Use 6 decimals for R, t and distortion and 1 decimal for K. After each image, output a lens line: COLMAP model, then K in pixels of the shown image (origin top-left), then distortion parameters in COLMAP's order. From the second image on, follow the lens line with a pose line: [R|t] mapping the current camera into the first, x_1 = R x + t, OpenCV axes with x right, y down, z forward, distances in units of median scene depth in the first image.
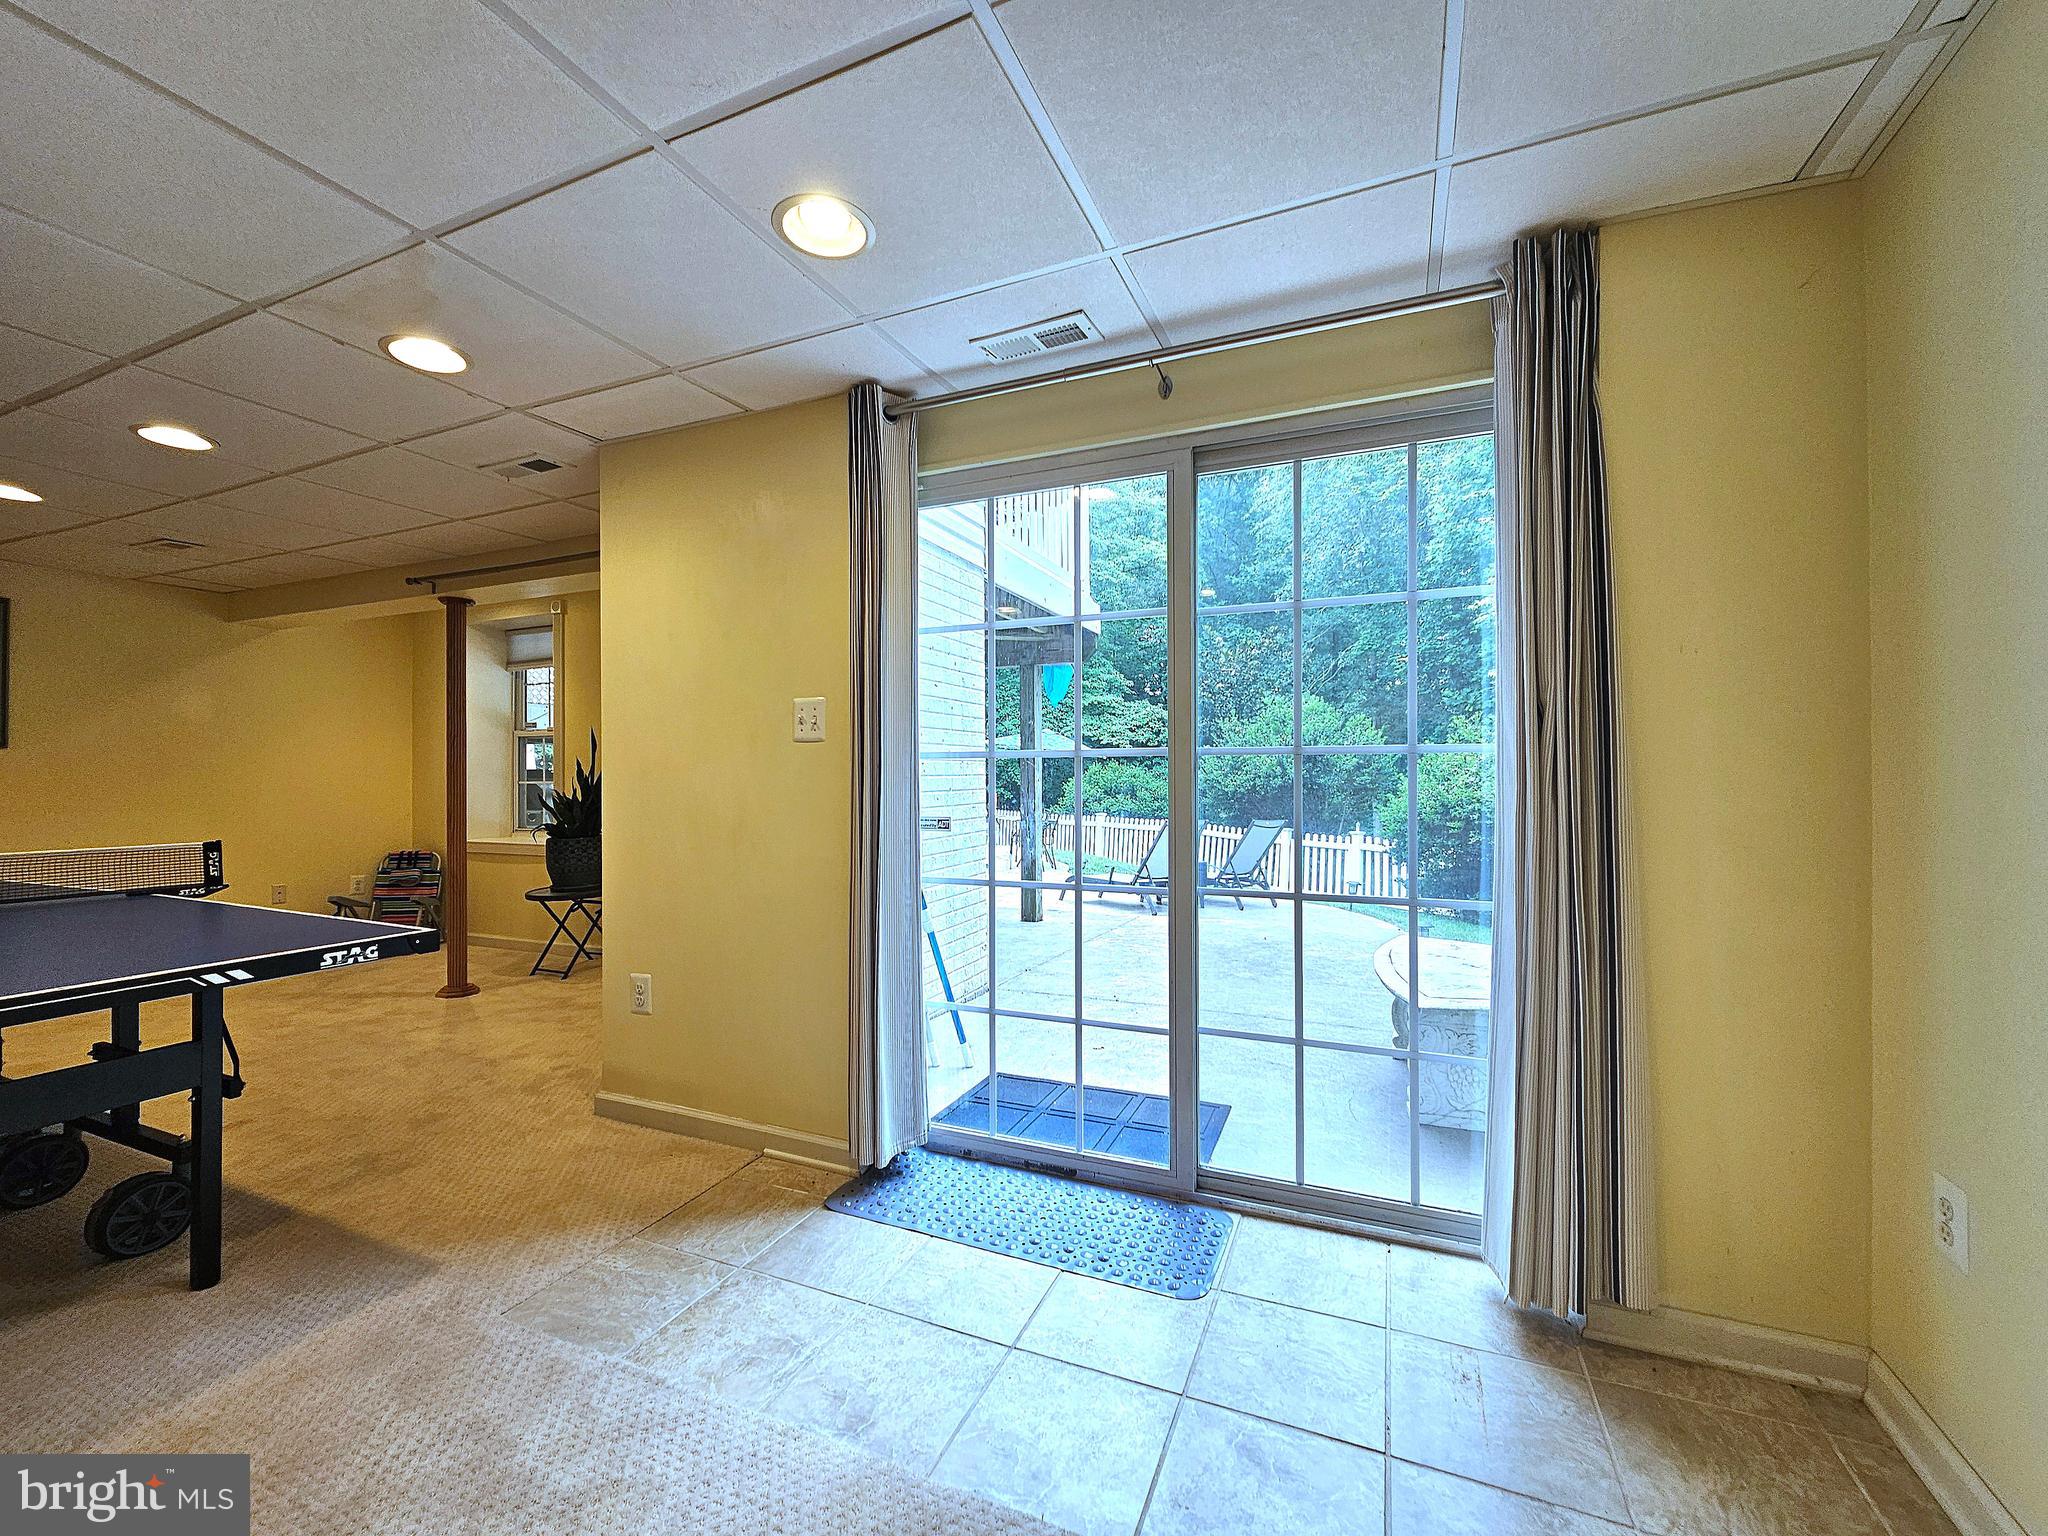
lens RADIAL K [[834.8, 0, 1031.8], [0, 834.8, 773.5], [0, 0, 1]] dist [0.001664, -0.000297]
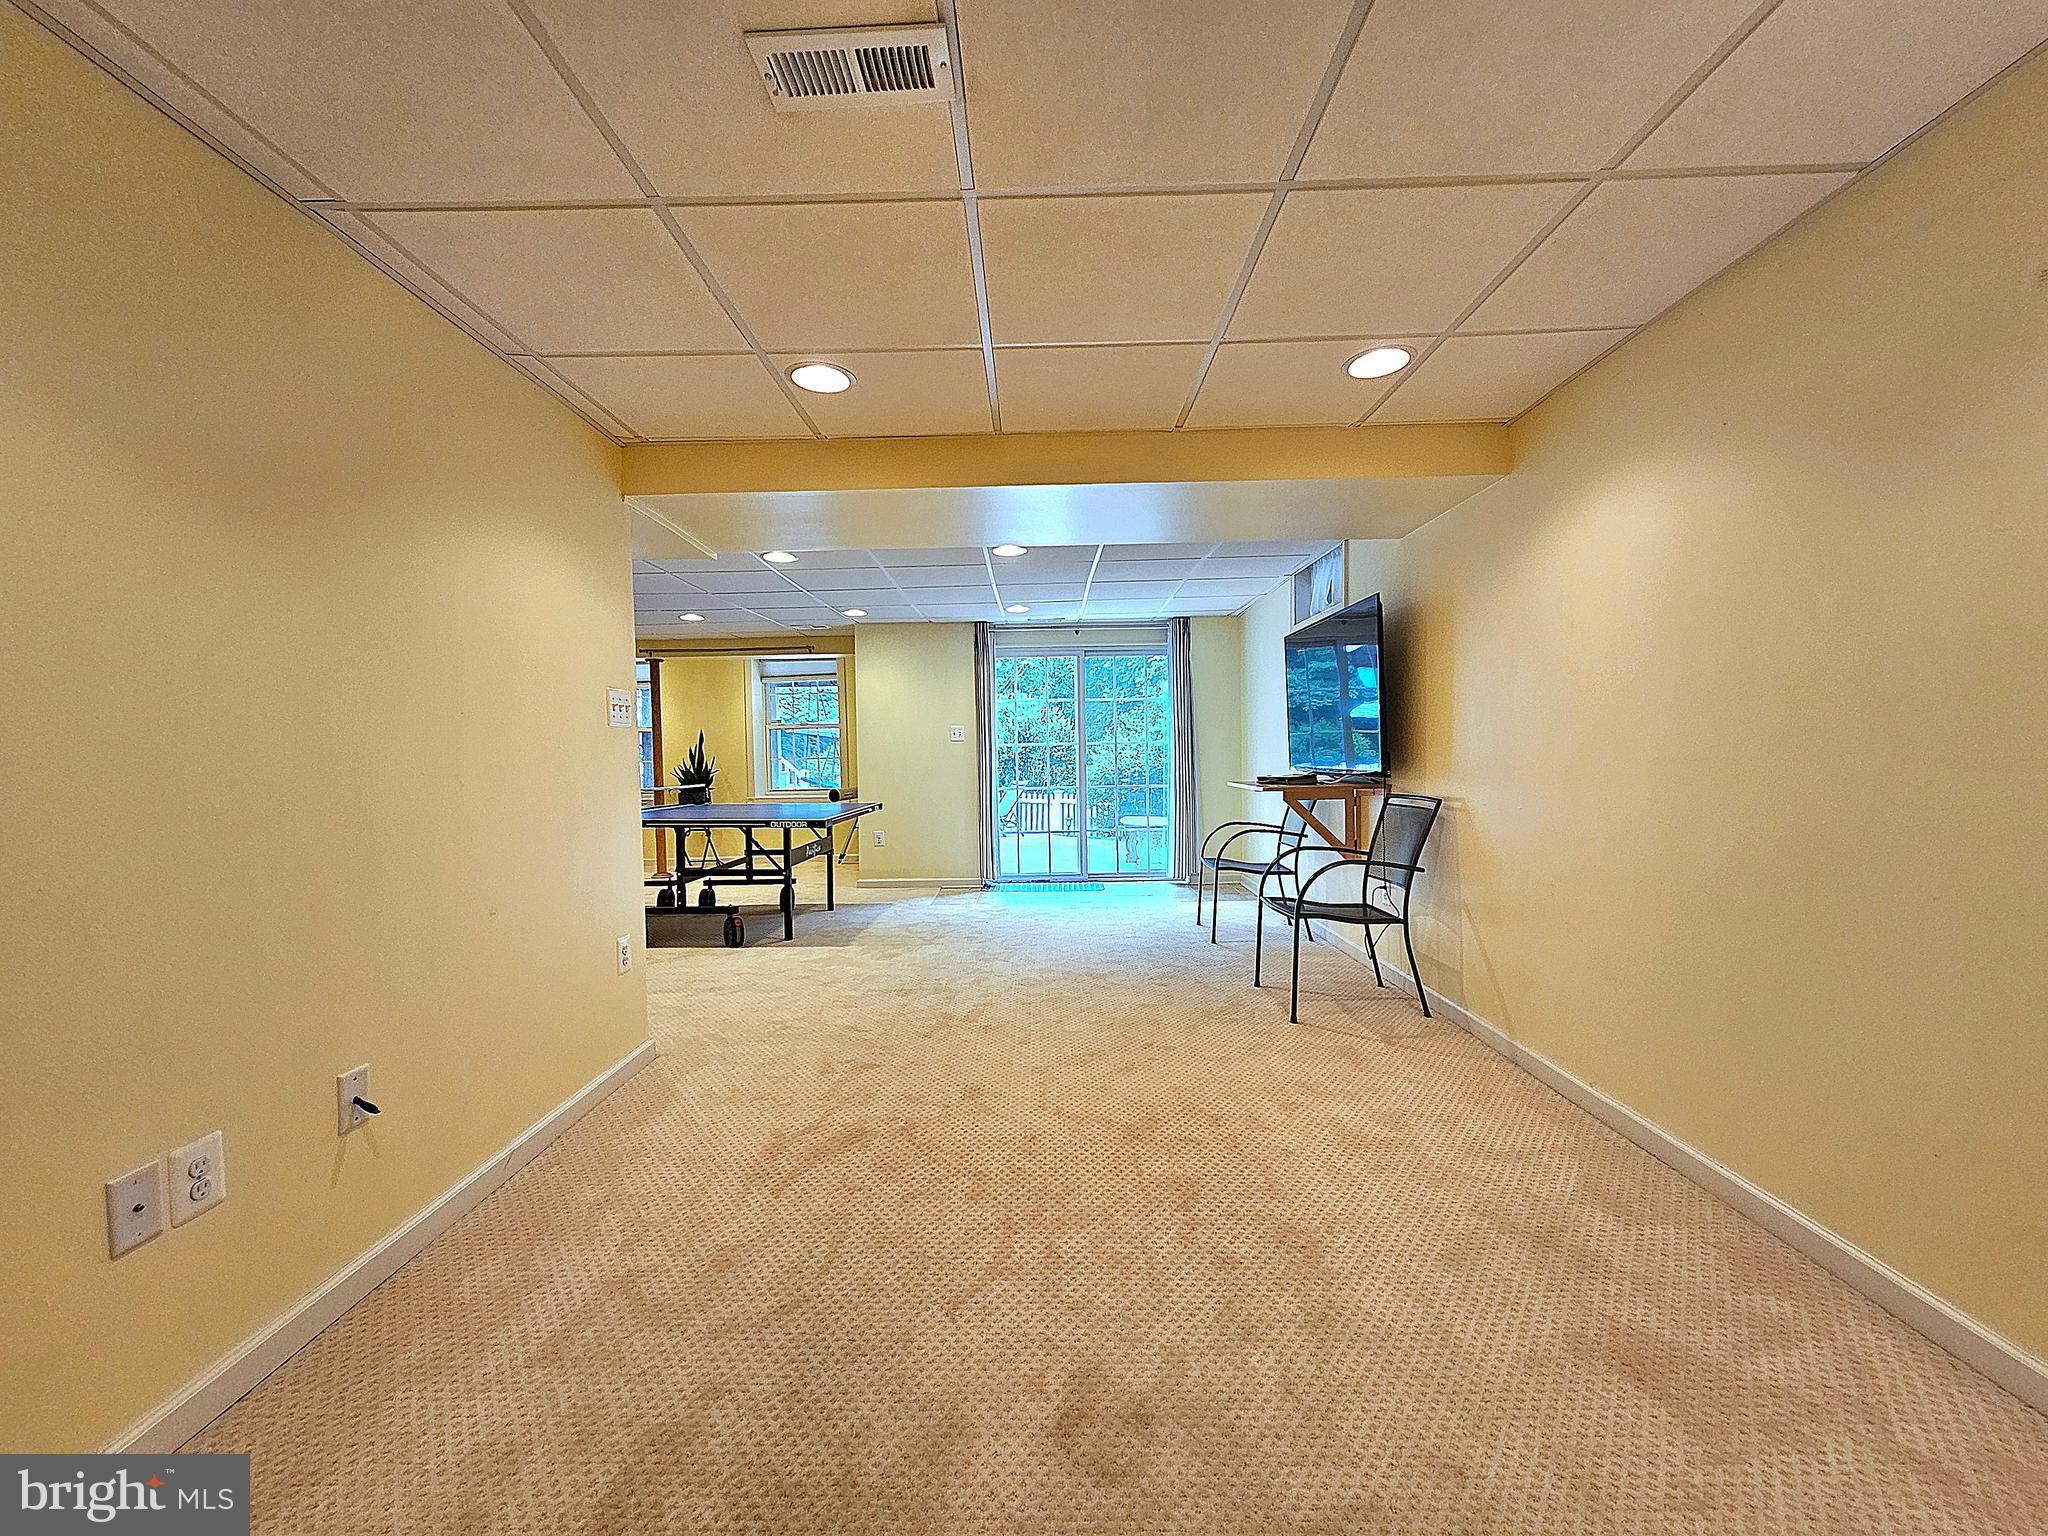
lens RADIAL K [[834.8, 0, 1031.8], [0, 834.8, 773.5], [0, 0, 1]] dist [0.001664, -0.000297]
pose [[0.924170, -0.021909, 0.381352, -1.150135], [0.011653, 0.999506, 0.029182, -0.008918], [-0.381803, -0.022525, 0.923969, -1.771967]]
